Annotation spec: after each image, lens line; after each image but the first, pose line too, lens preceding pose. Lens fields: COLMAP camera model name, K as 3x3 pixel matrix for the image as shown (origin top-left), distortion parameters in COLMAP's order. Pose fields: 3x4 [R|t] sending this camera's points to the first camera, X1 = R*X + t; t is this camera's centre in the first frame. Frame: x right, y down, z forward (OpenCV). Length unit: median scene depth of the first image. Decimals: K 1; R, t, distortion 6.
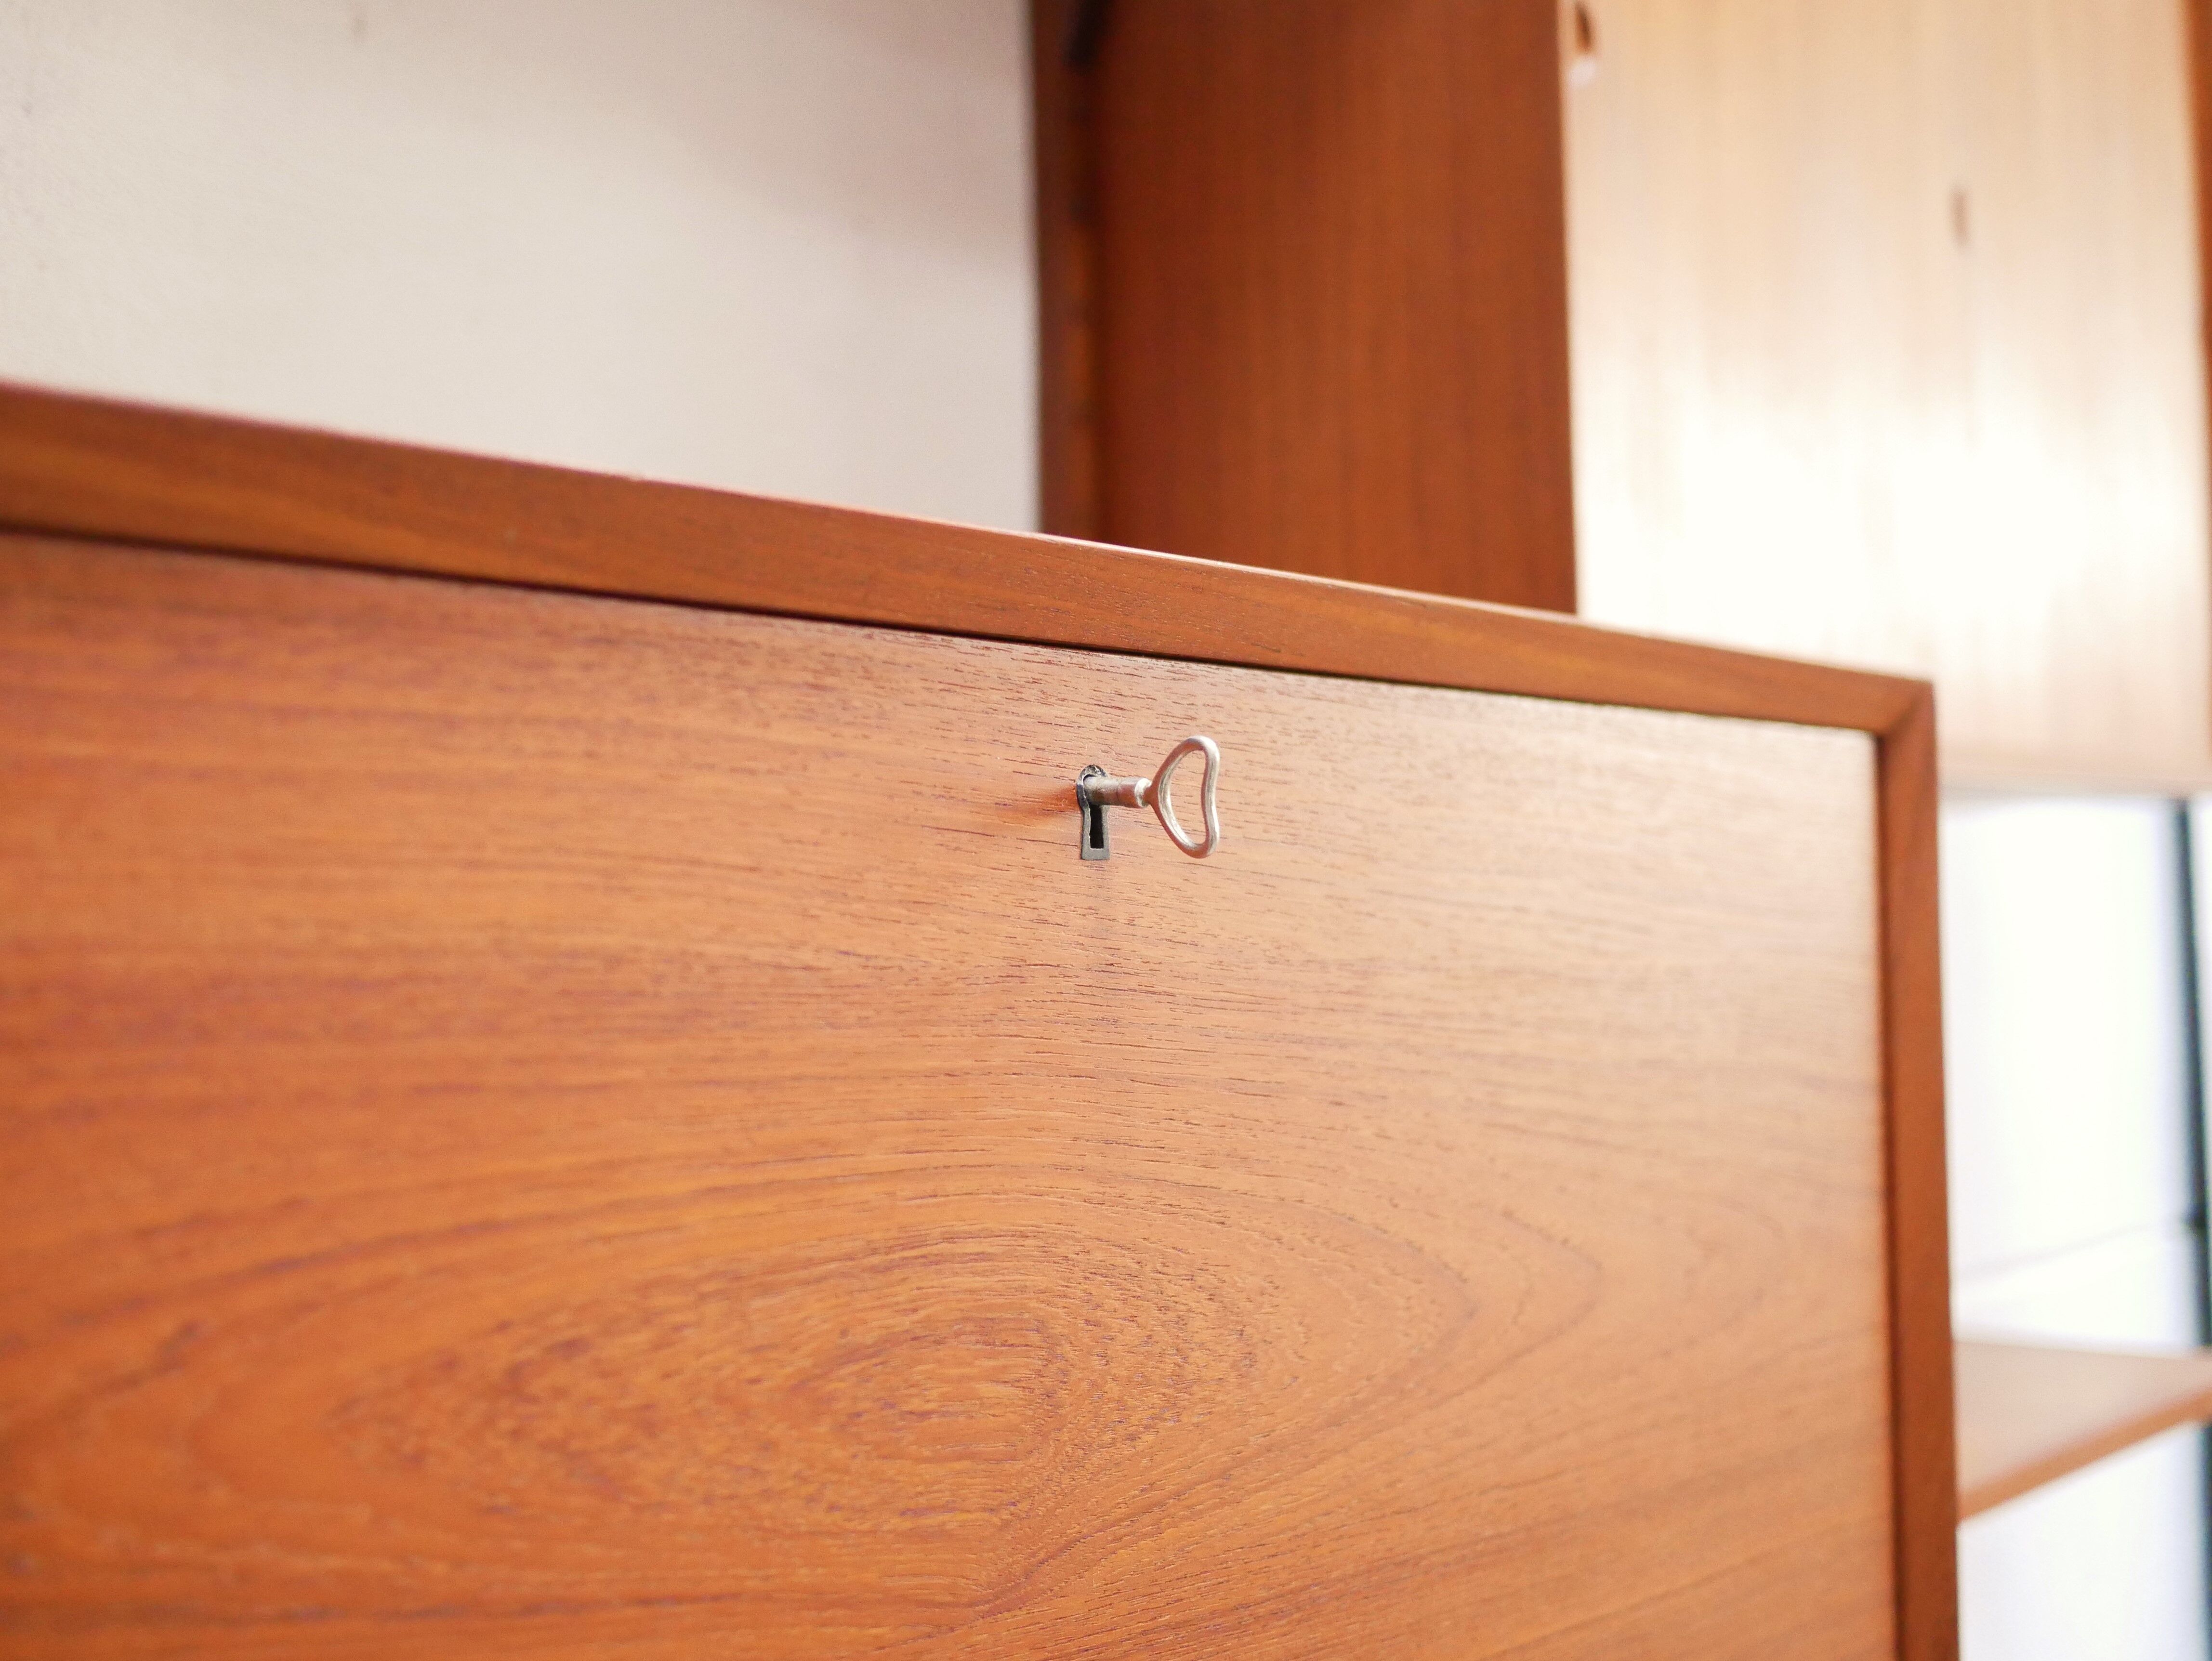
lens RADIAL K [[2493.9, 0, 1106.0], [0, 2493.9, 830.5], [0, 0, 1]] dist [-0.023837, 0.025651]
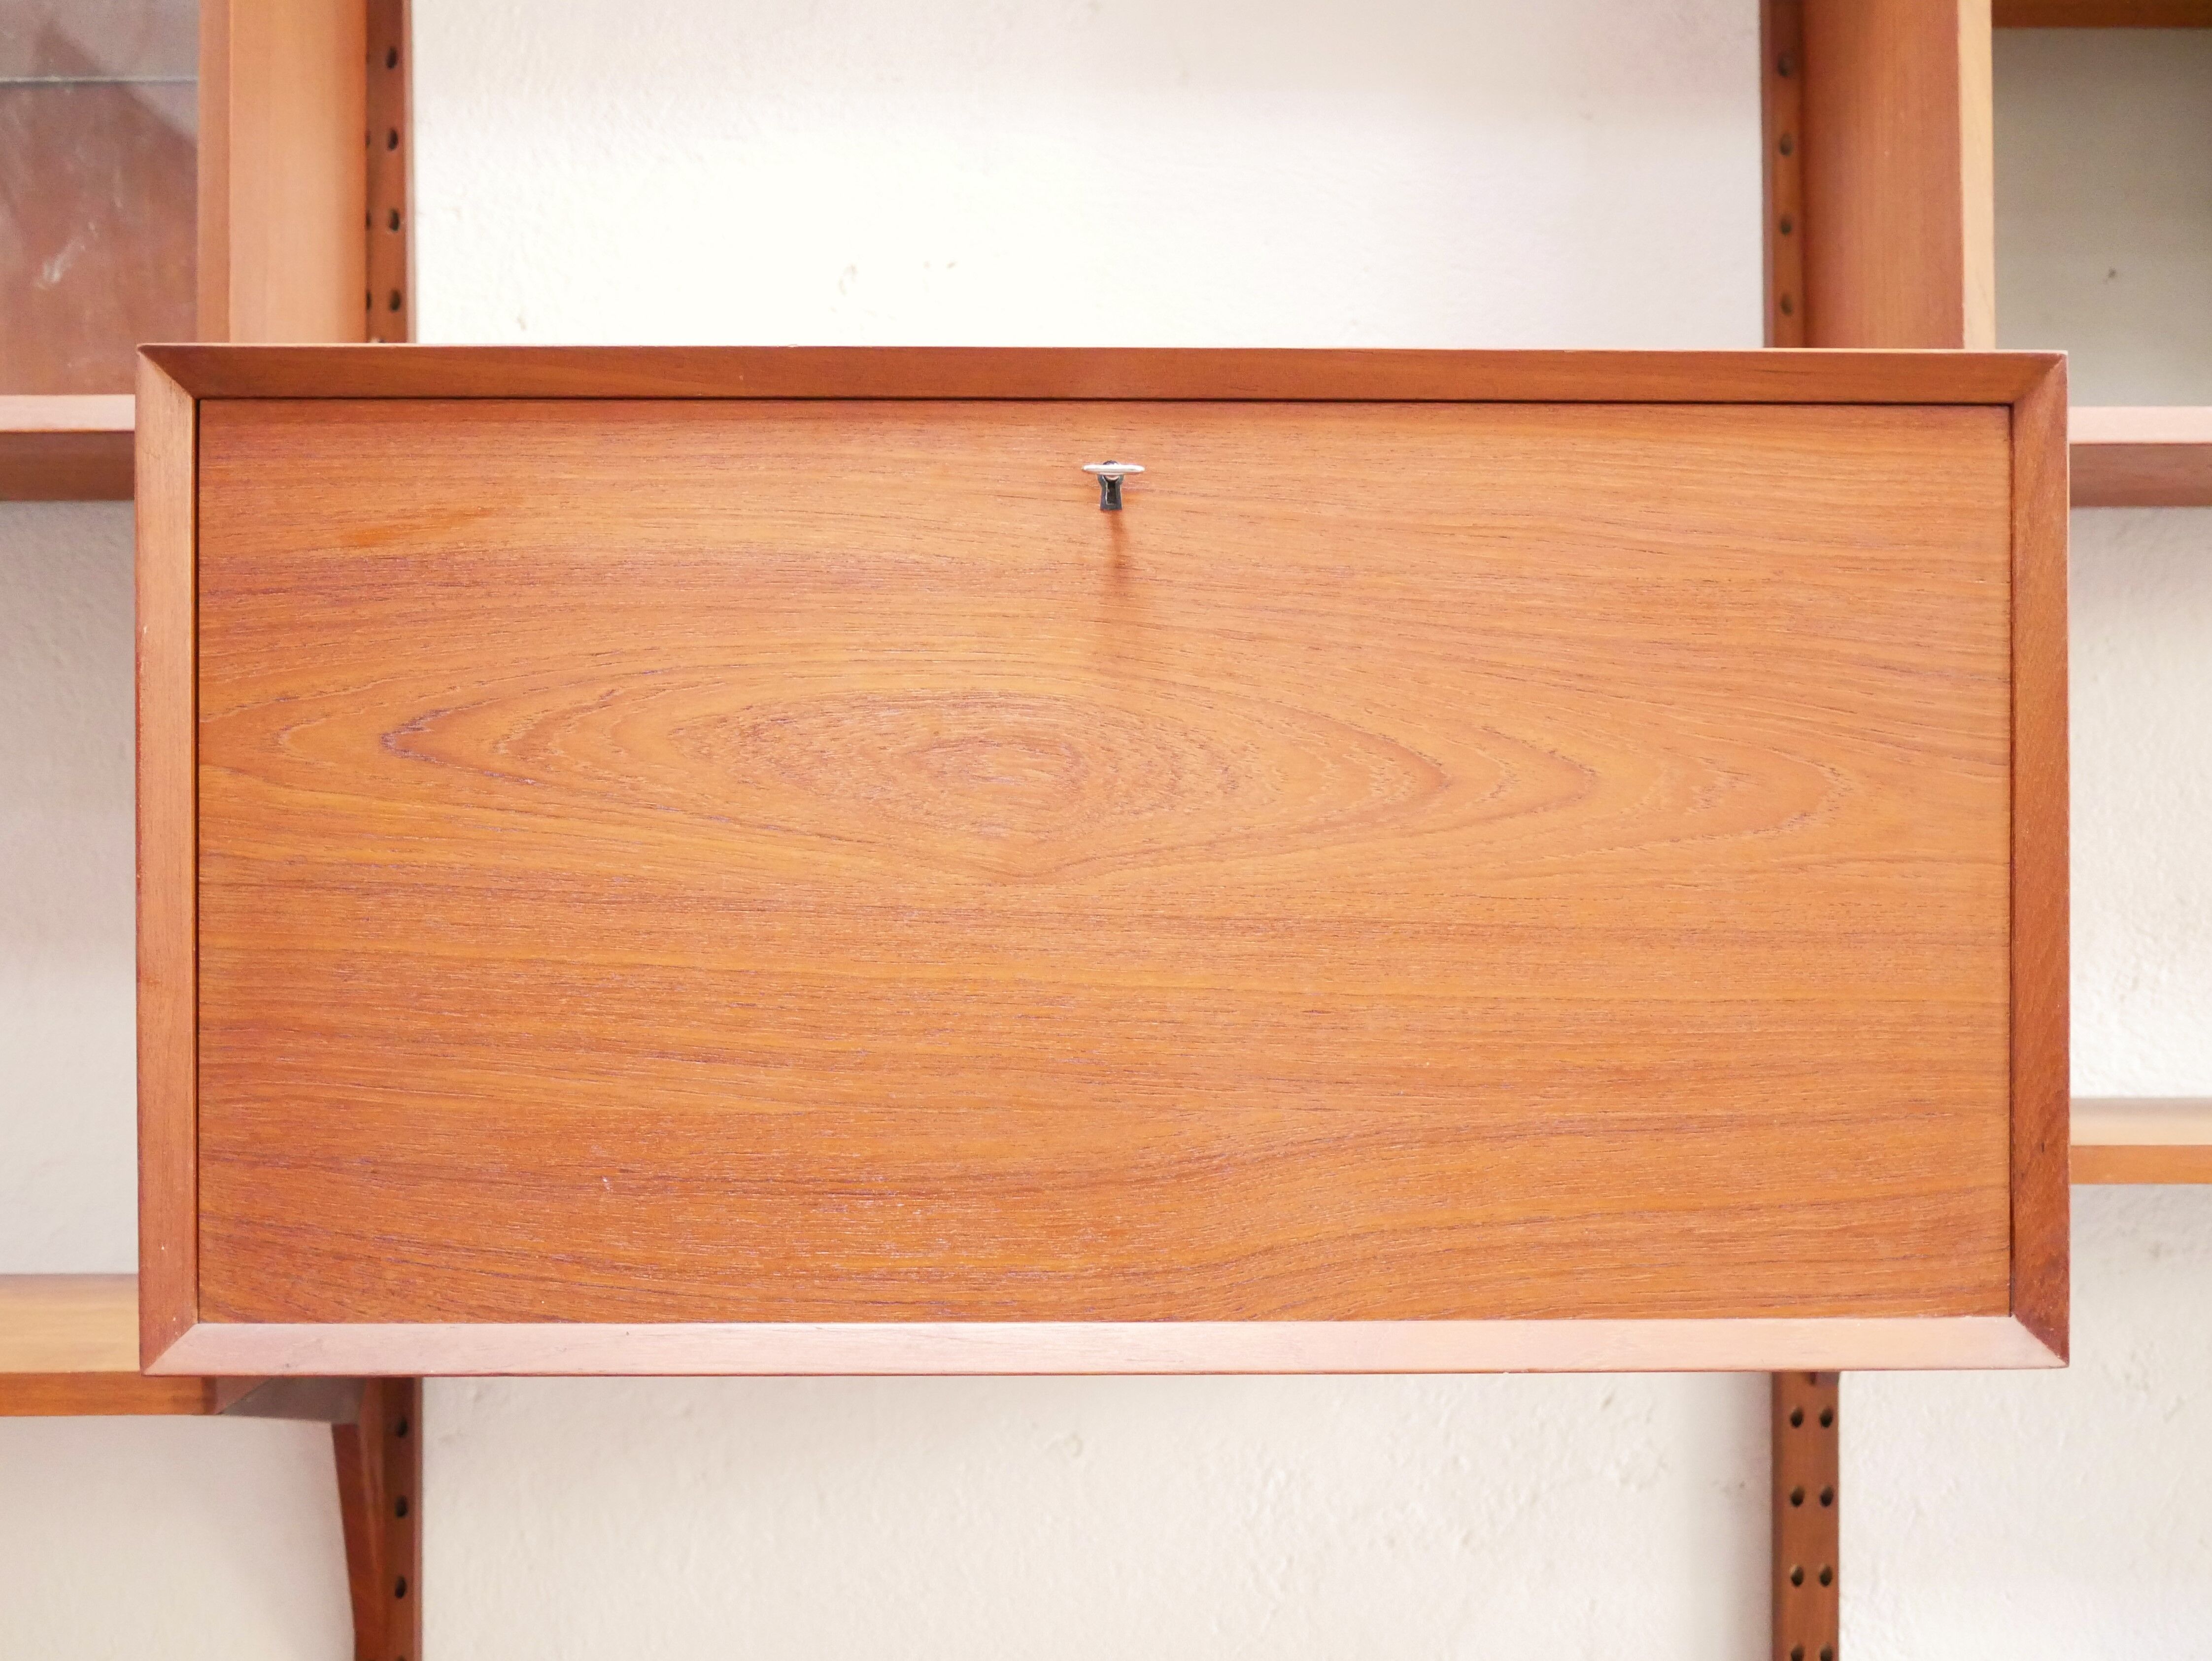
lens RADIAL K [[2580.7, 0, 1131.5], [0, 2580.7, 807.9], [0, 0, 1]] dist [-0.007865, 0.009365]
pose [[0.696956, 0.001983, -0.717111, 1.588575], [0.022885, 0.999425, 0.025005, 0.212824], [0.716749, -0.033838, 0.696510, -0.420555]]
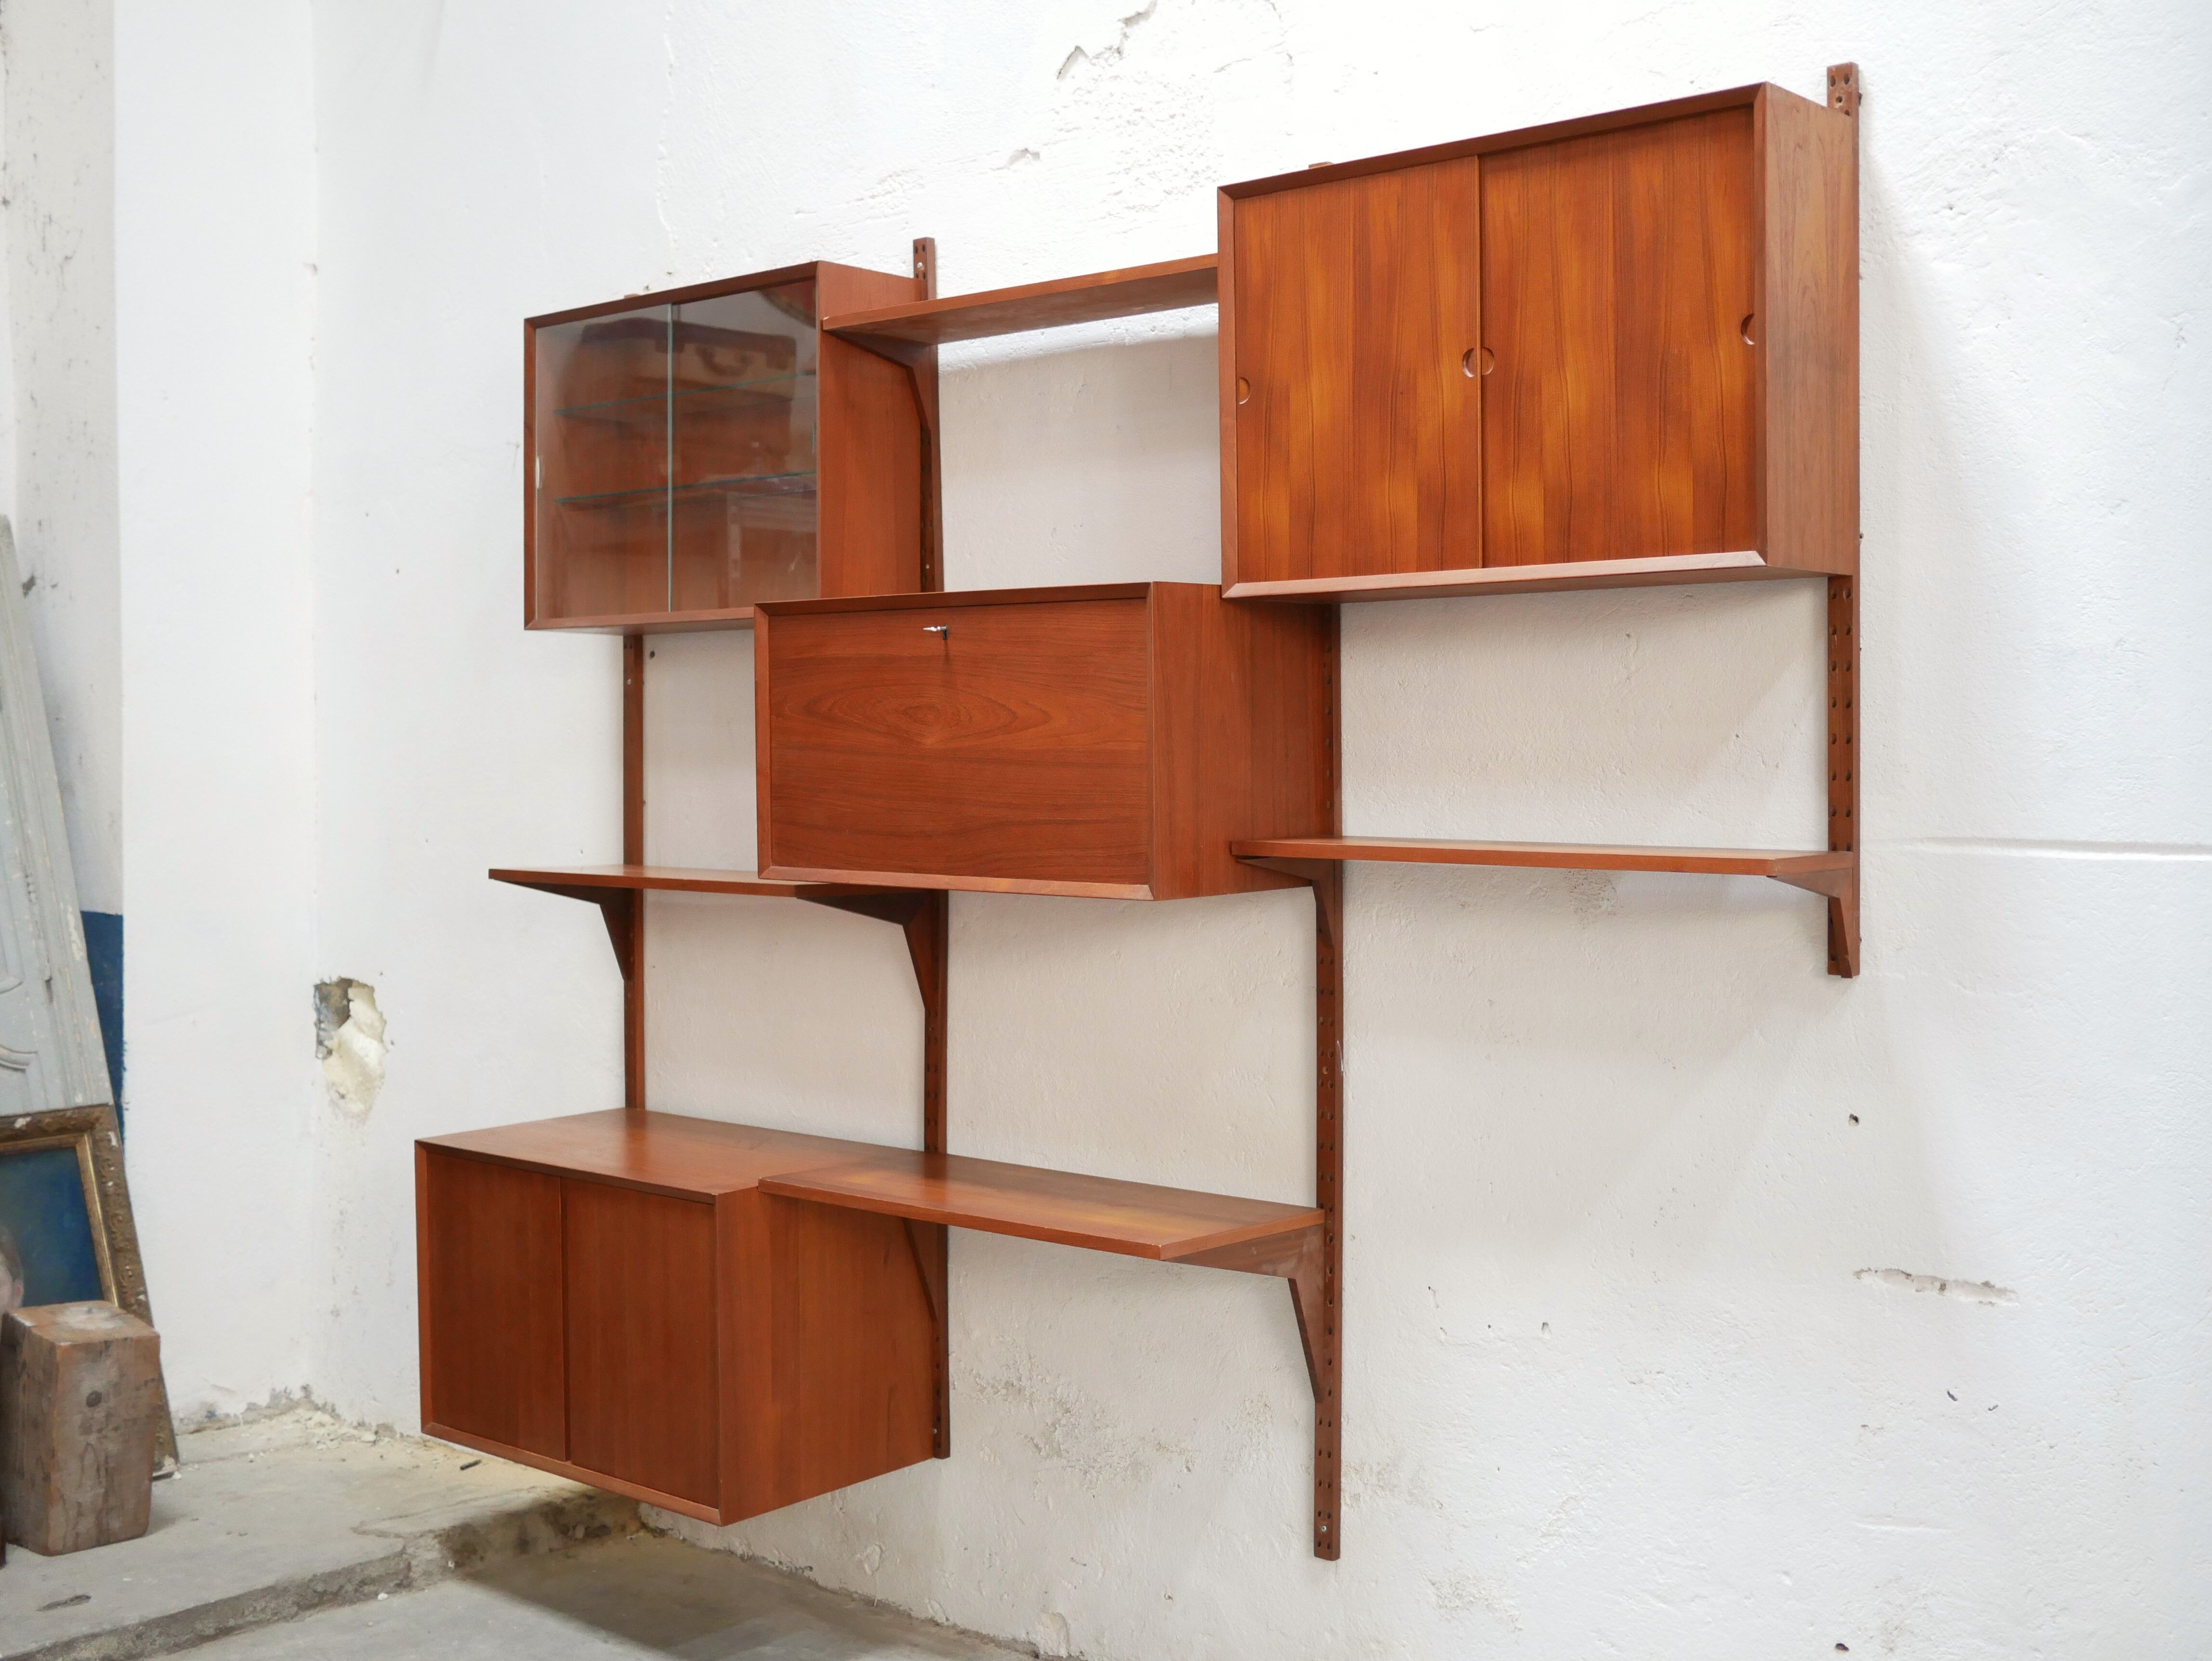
lens RADIAL K [[2493.9, 0, 1106.0], [0, 2493.9, 830.5], [0, 0, 1]] dist [-0.023837, 0.025651]
pose [[0.027446, 0.049420, -0.998401, 7.340665], [0.043798, 0.997759, 0.050593, 0.225176], [0.998663, -0.045116, 0.025220, 1.379633]]
